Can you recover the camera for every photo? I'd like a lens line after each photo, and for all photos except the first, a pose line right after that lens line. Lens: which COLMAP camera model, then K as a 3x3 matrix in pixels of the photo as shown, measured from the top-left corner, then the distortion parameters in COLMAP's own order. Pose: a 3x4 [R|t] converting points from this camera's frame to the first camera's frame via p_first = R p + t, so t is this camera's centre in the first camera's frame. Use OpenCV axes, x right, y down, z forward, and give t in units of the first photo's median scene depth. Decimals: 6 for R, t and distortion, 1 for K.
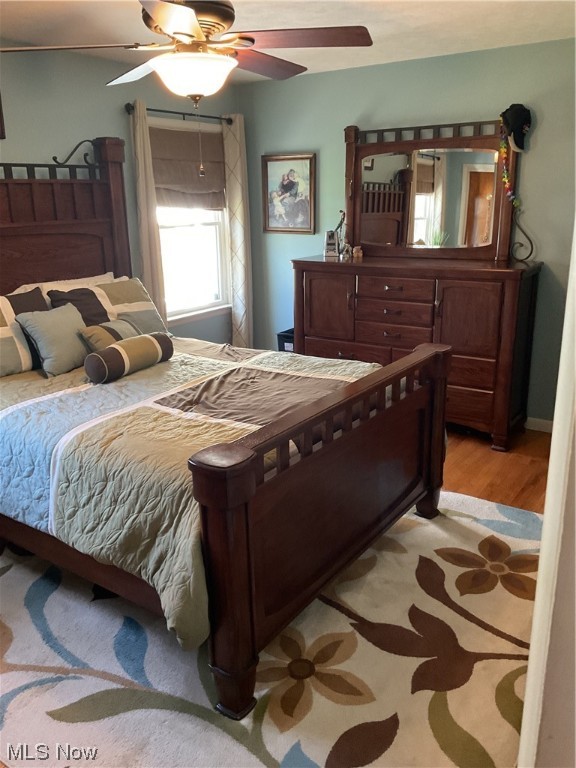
lens RADIAL K [[632.0, 0, 288.0], [0, 632.0, 384.0], [0, 0, 1]] dist [0.100155, -0.198206]
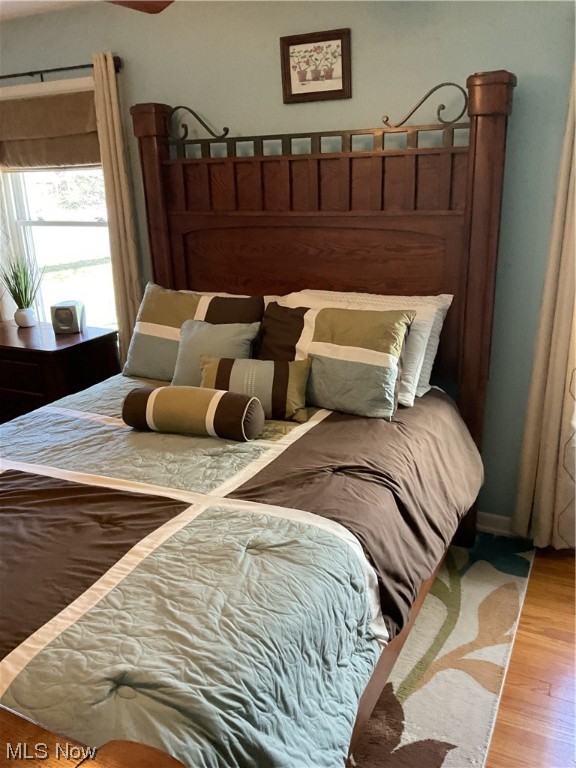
lens RADIAL K [[632.0, 0, 288.0], [0, 632.0, 384.0], [0, 0, 1]] dist [0.100155, -0.198206]
pose [[0.138510, 0.320302, -0.937135, 0.404669], [-0.256949, 0.925475, 0.278339, -0.287229], [0.956448, 0.202243, 0.210489, 0.921268]]
